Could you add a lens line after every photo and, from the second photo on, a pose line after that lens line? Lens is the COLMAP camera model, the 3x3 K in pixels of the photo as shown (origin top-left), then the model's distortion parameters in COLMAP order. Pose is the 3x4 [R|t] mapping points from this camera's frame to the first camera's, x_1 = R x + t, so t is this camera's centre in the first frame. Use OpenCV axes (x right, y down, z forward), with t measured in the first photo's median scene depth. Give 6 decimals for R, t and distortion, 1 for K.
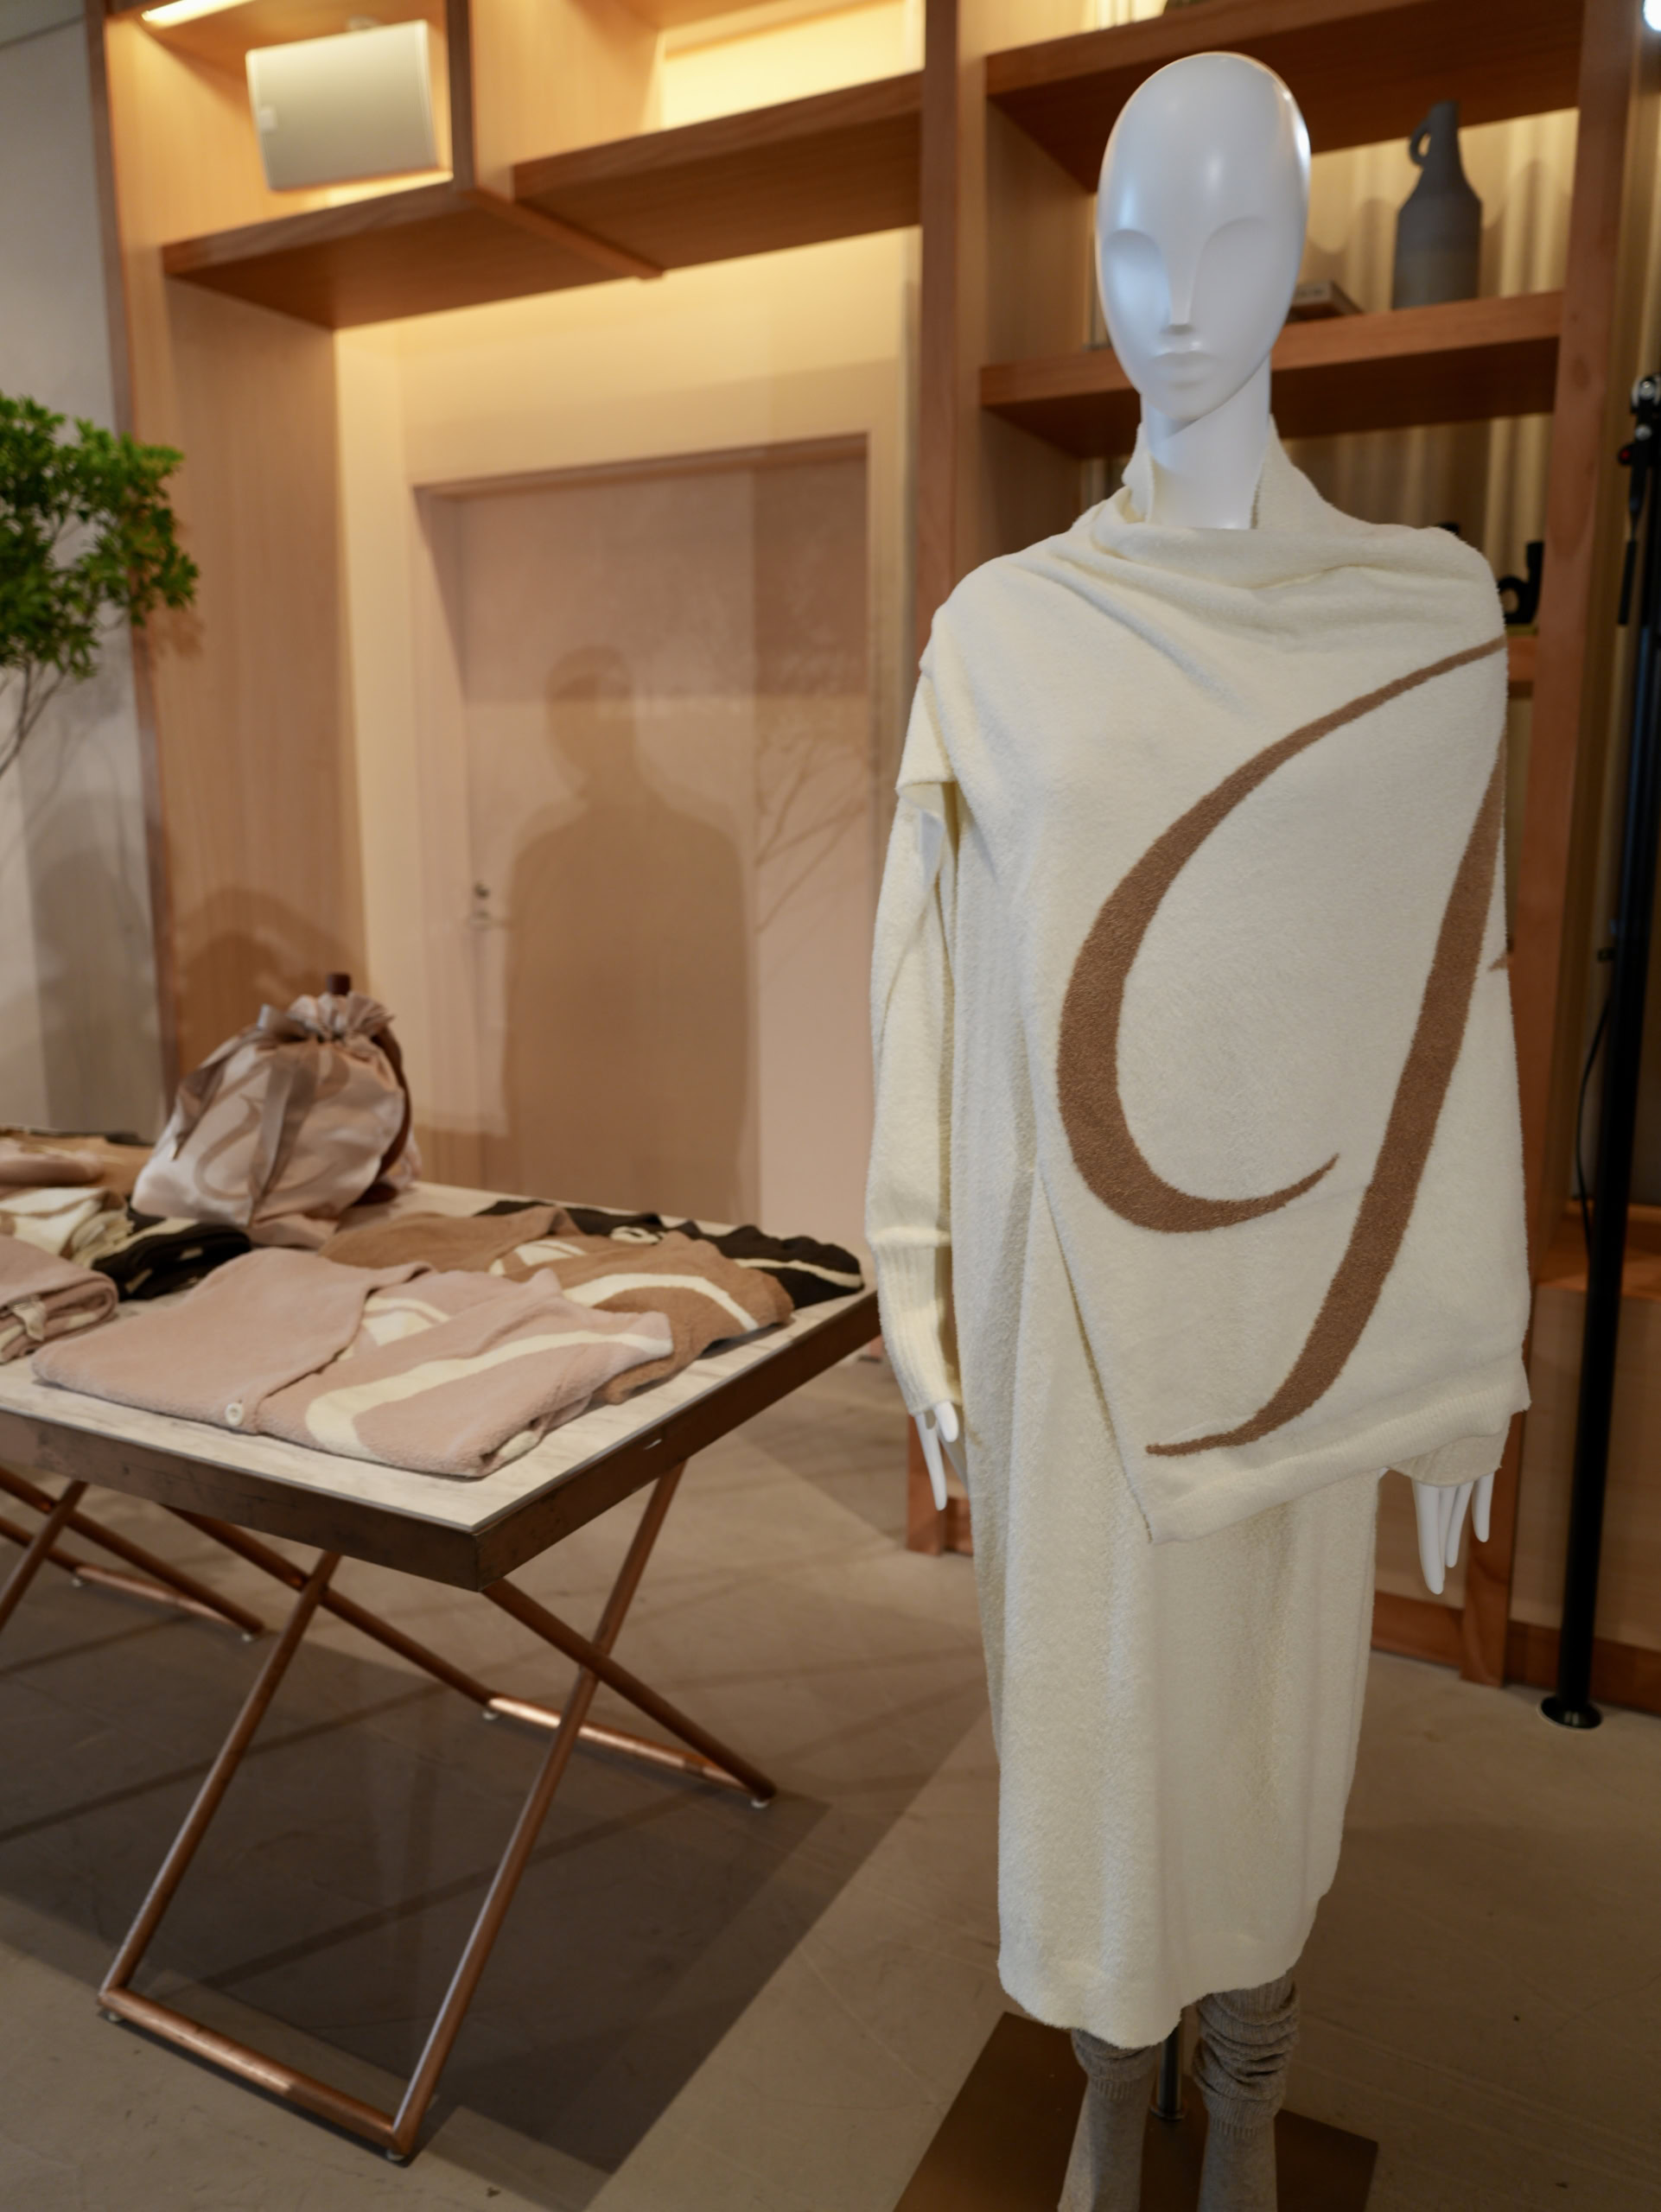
lens RADIAL K [[1646.1, 0, 830.5], [0, 1646.1, 1106.0], [0, 0, 1]] dist [0.000756, 0.001447]
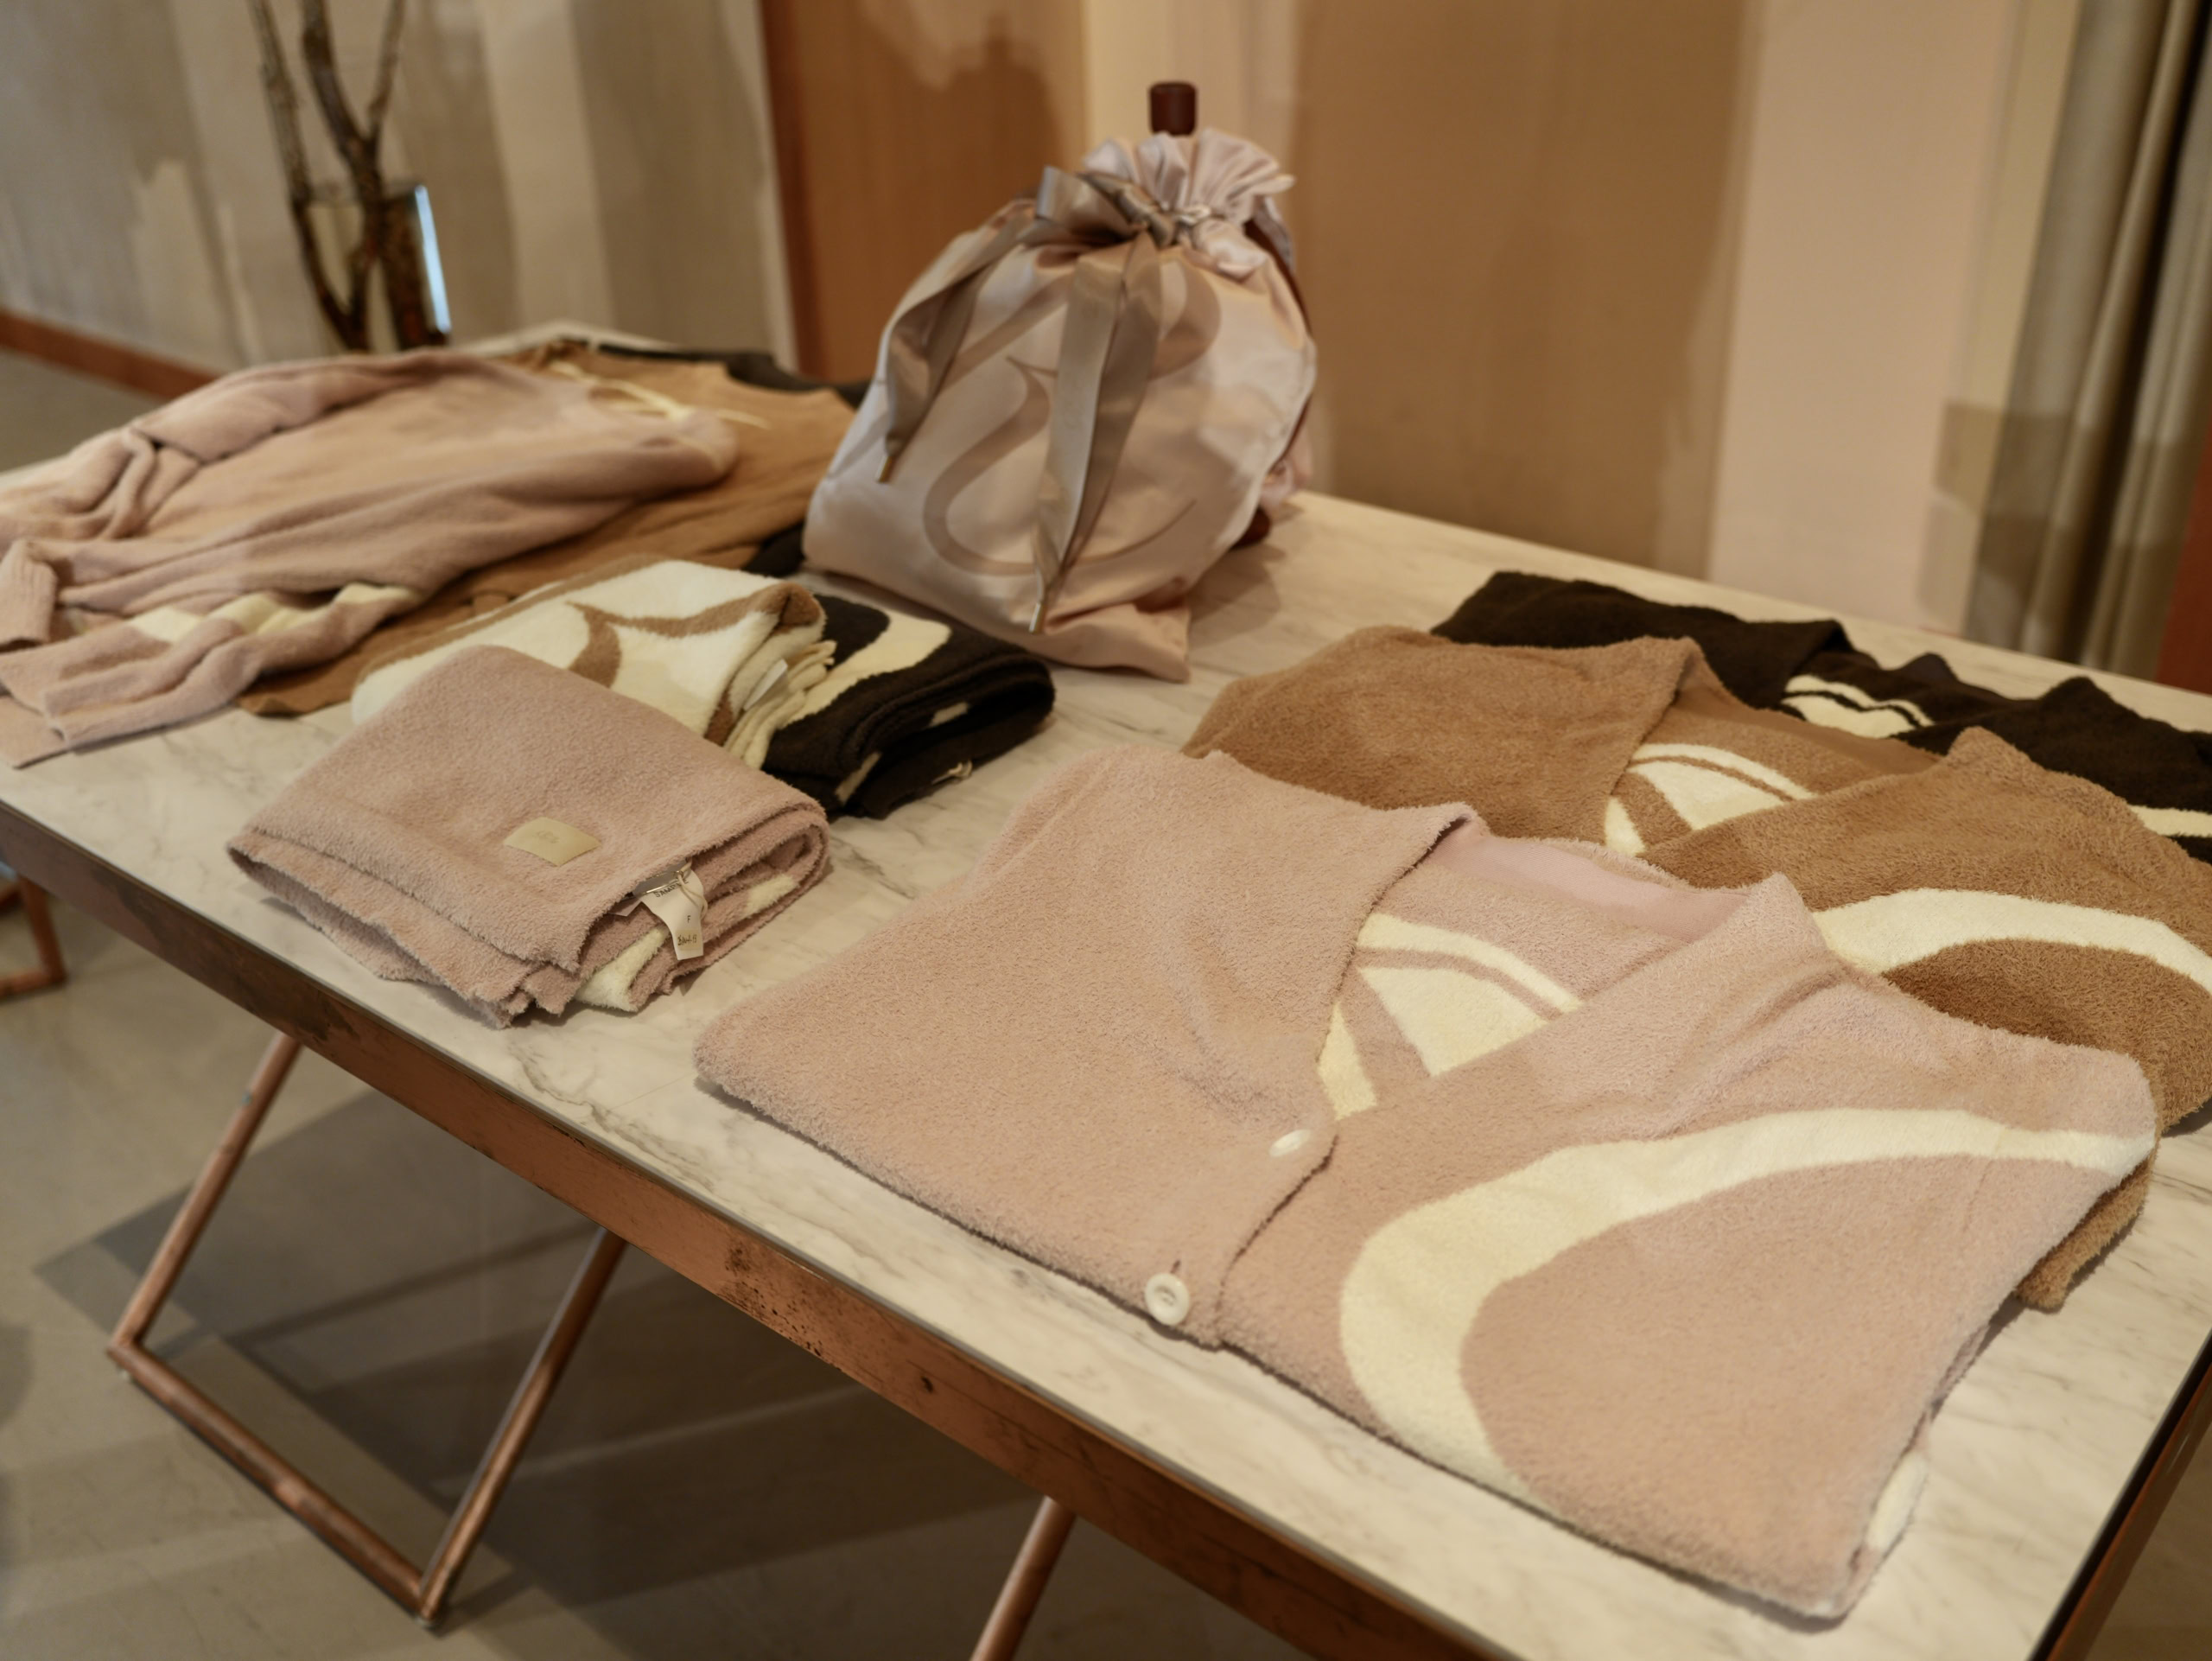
lens RADIAL K [[2141.3, 0, 1106.0], [0, 2141.3, 830.5], [0, 0, 1]] dist [-0.007767, 0.002448]
pose [[0.978296, 0.068669, -0.195503, -0.213042], [-0.005641, 0.951968, 0.306146, -0.076921], [0.207135, -0.298399, 0.931694, 0.394822]]
